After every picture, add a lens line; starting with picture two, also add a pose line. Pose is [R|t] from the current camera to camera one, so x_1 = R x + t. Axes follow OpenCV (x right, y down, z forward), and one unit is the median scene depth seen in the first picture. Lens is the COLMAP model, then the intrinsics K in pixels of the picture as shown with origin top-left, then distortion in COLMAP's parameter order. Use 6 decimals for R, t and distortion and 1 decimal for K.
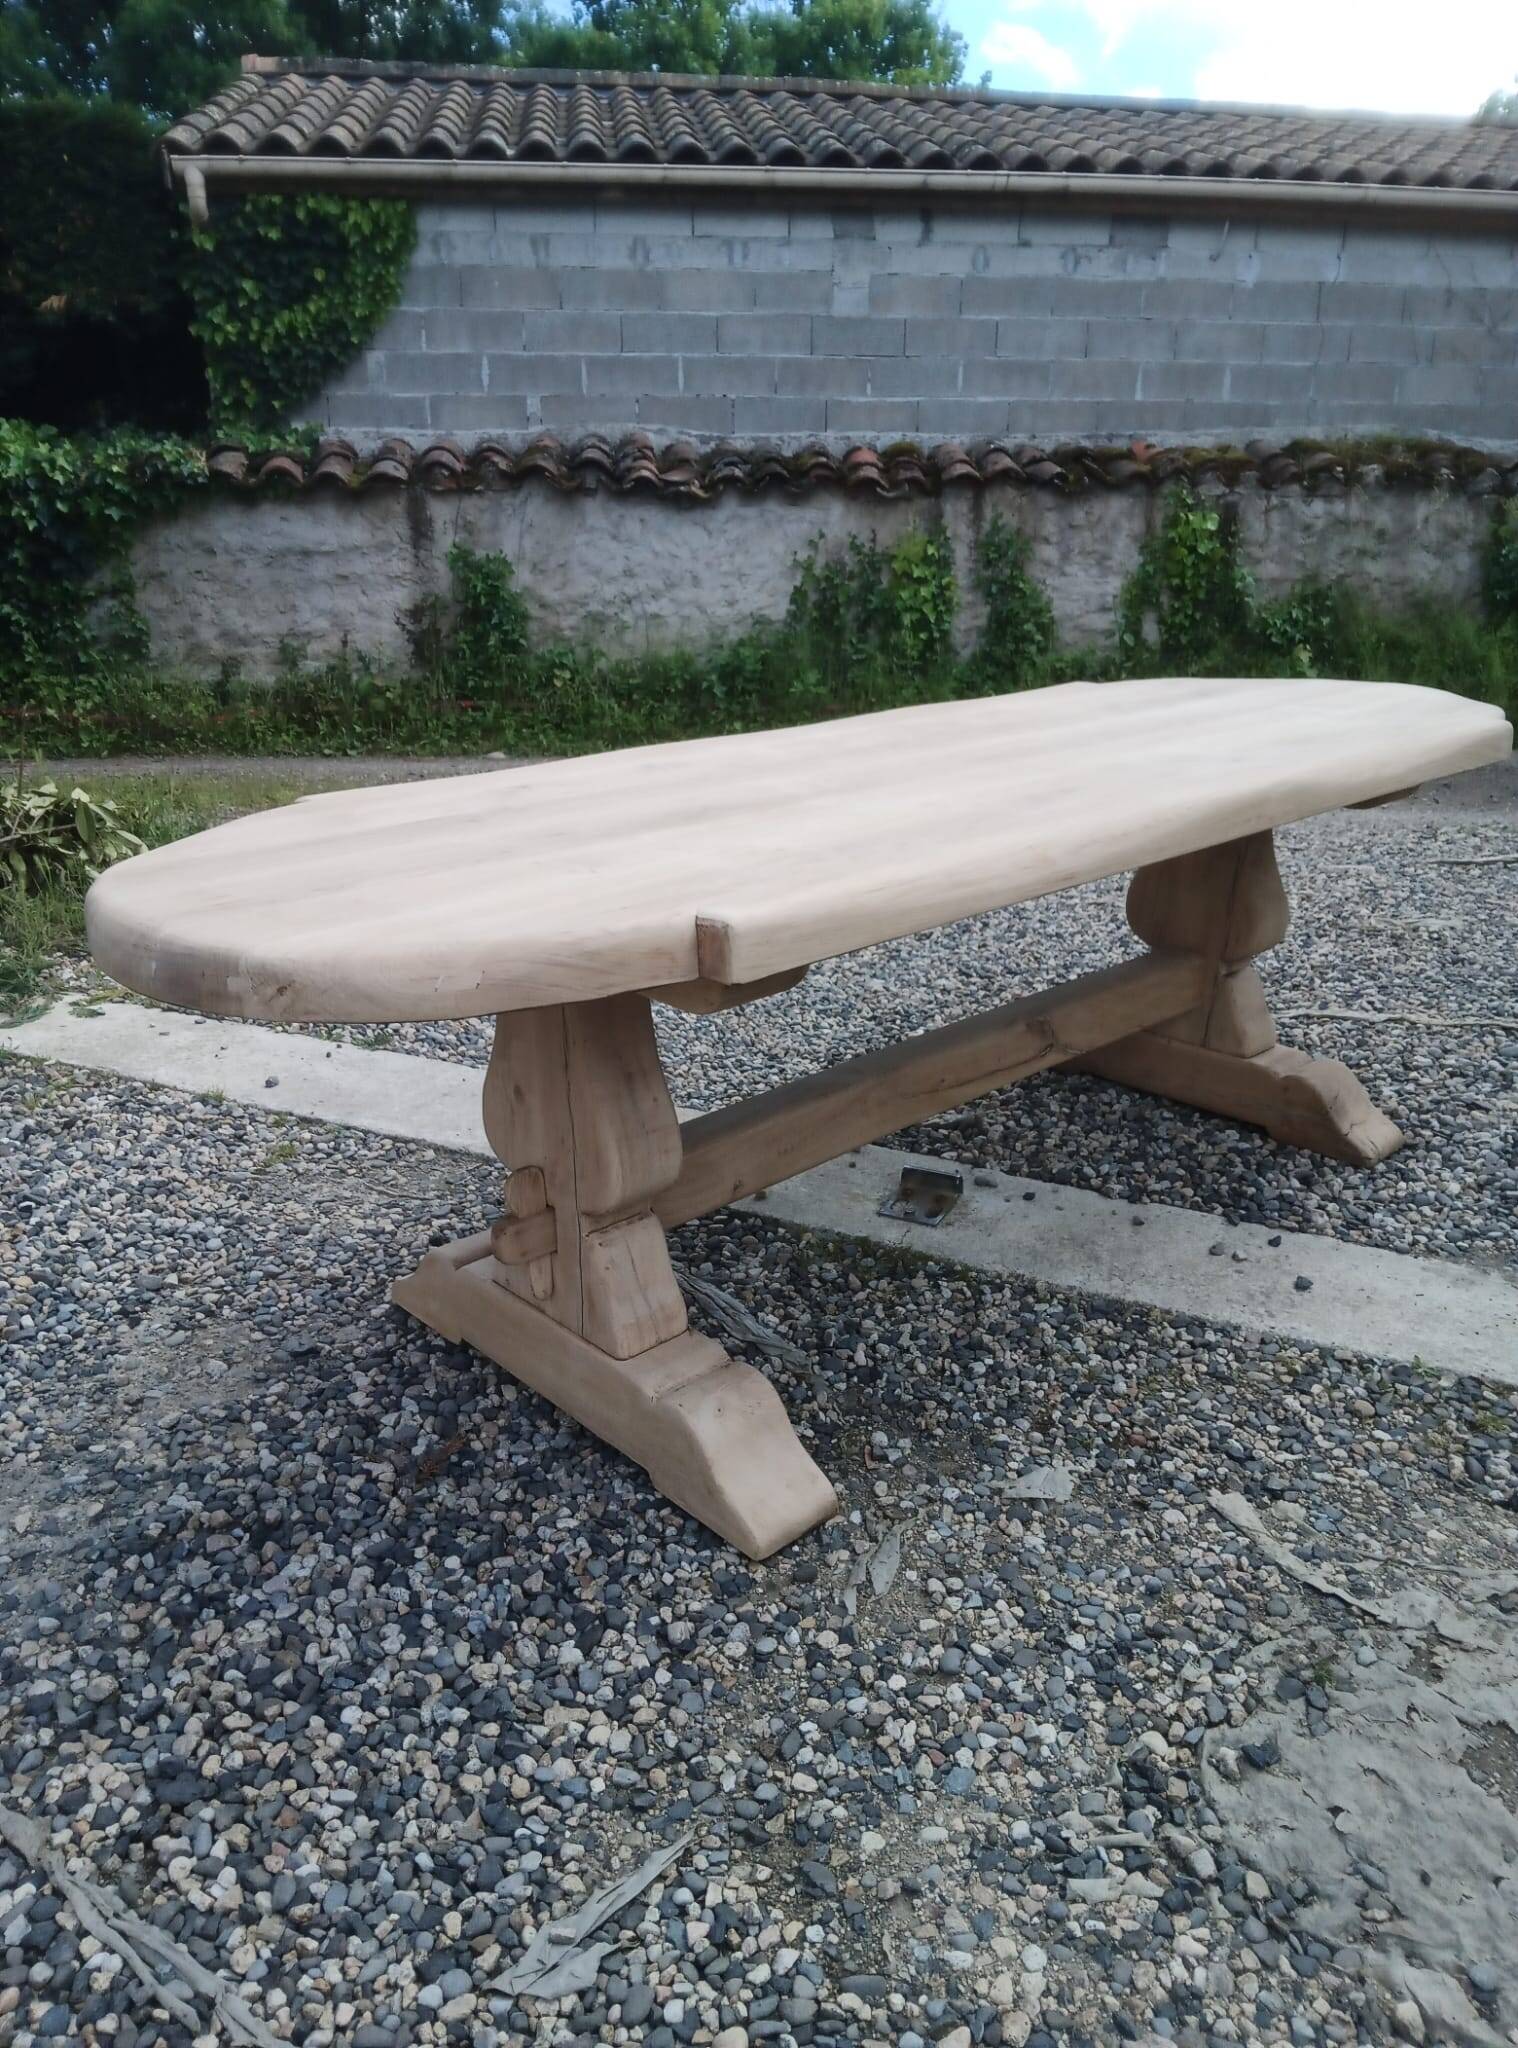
lens RADIAL K [[1501.7, 0, 766.3], [0, 1501.7, 1012.8], [0, 0, 1]] dist [0.055305, -0.102731]
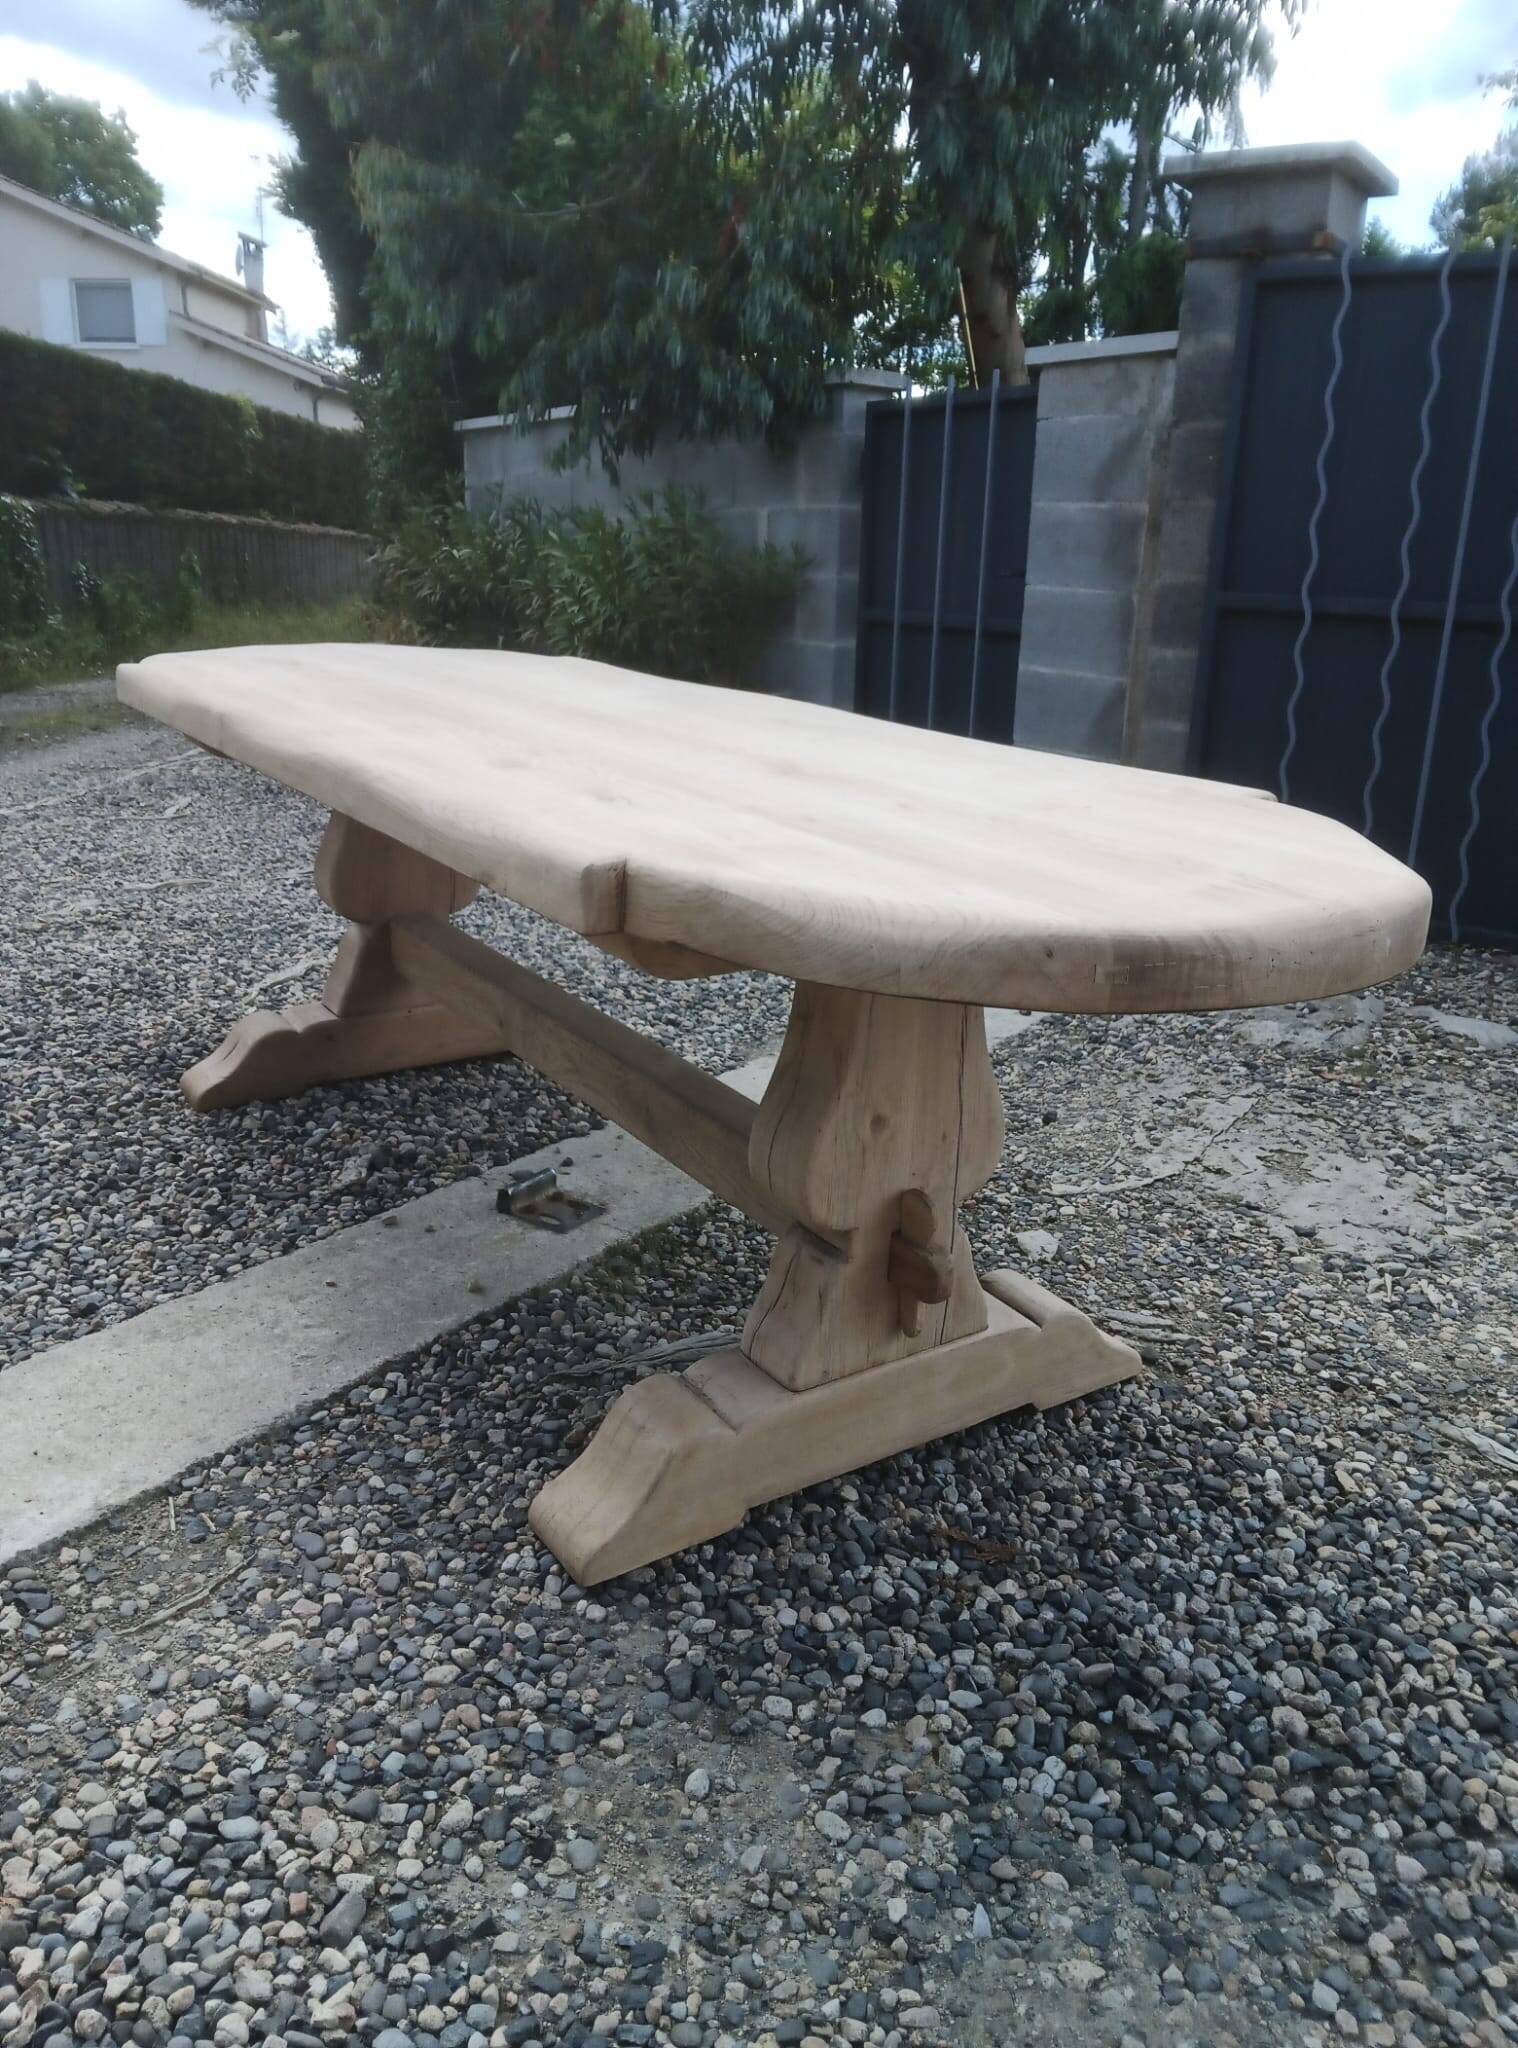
lens RADIAL K [[1502.4, 0, 767.8], [0, 1502.4, 1022.7], [0, 0, 1]] dist [0.046972, -0.094674]
pose [[0.158257, -0.294350, 0.942503, -0.725630], [0.285448, 0.927414, 0.241708, -0.168532], [-0.945238, 0.230783, 0.230791, 0.642428]]
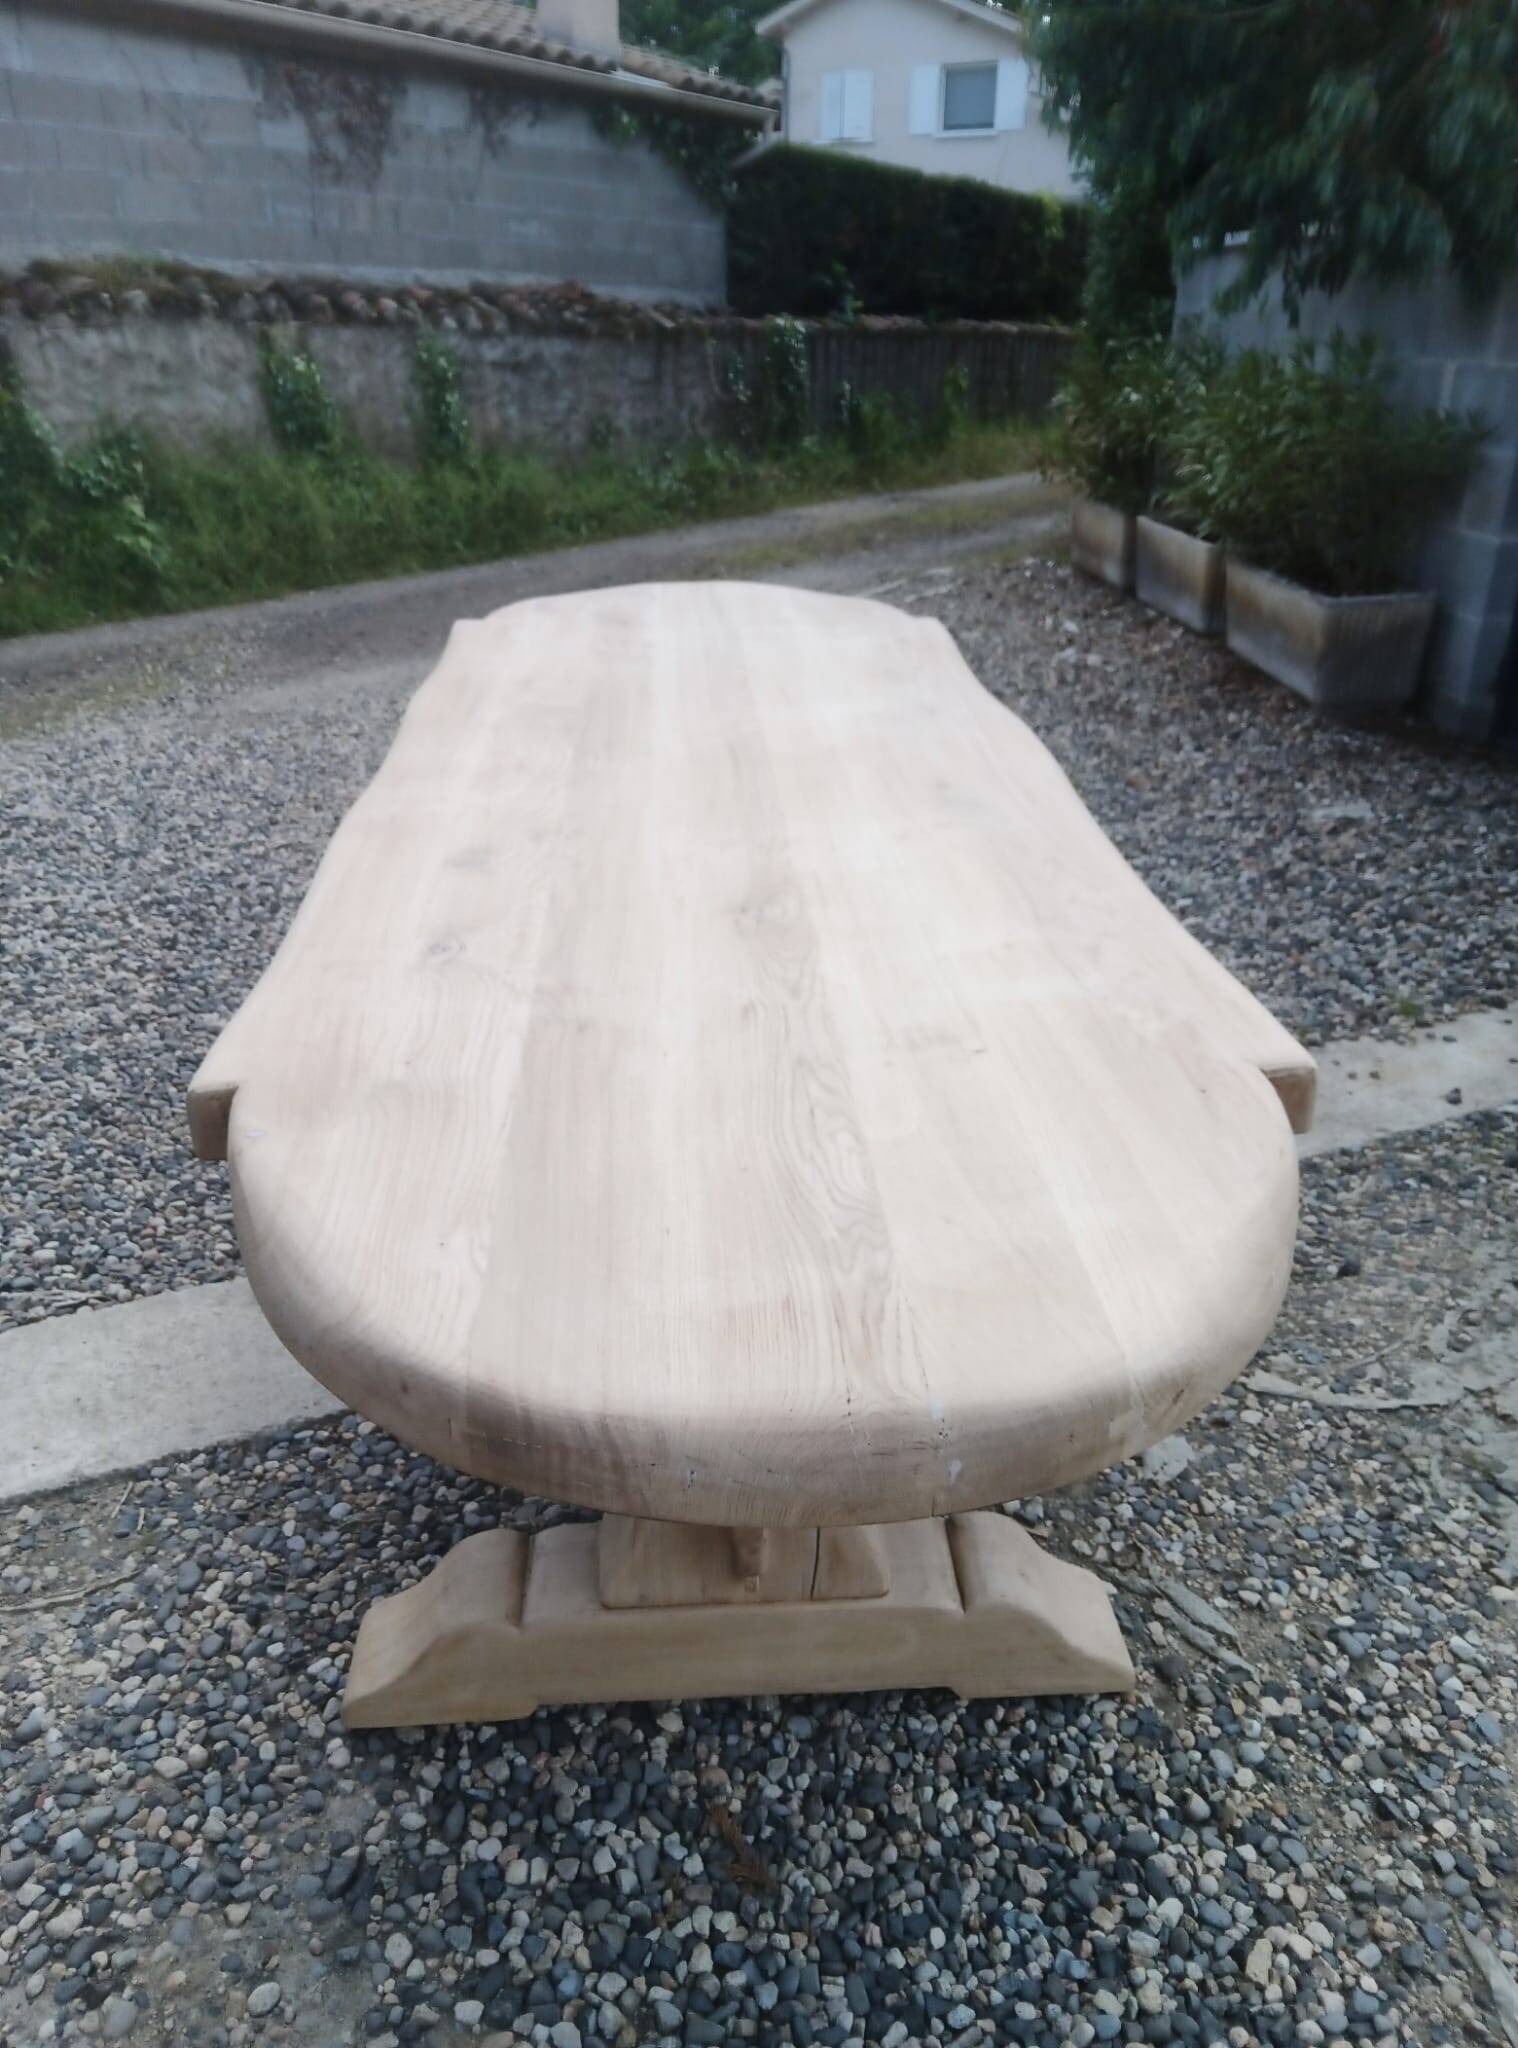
lens RADIAL K [[1511.5, 0, 767.4], [0, 1511.5, 1015.1], [0, 0, 1]] dist [0.039141, -0.088724]
pose [[0.630366, -0.324046, 0.705430, -0.456751], [0.235913, 0.945698, 0.223606, -0.197112], [-0.739583, 0.025467, 0.672583, 0.361316]]
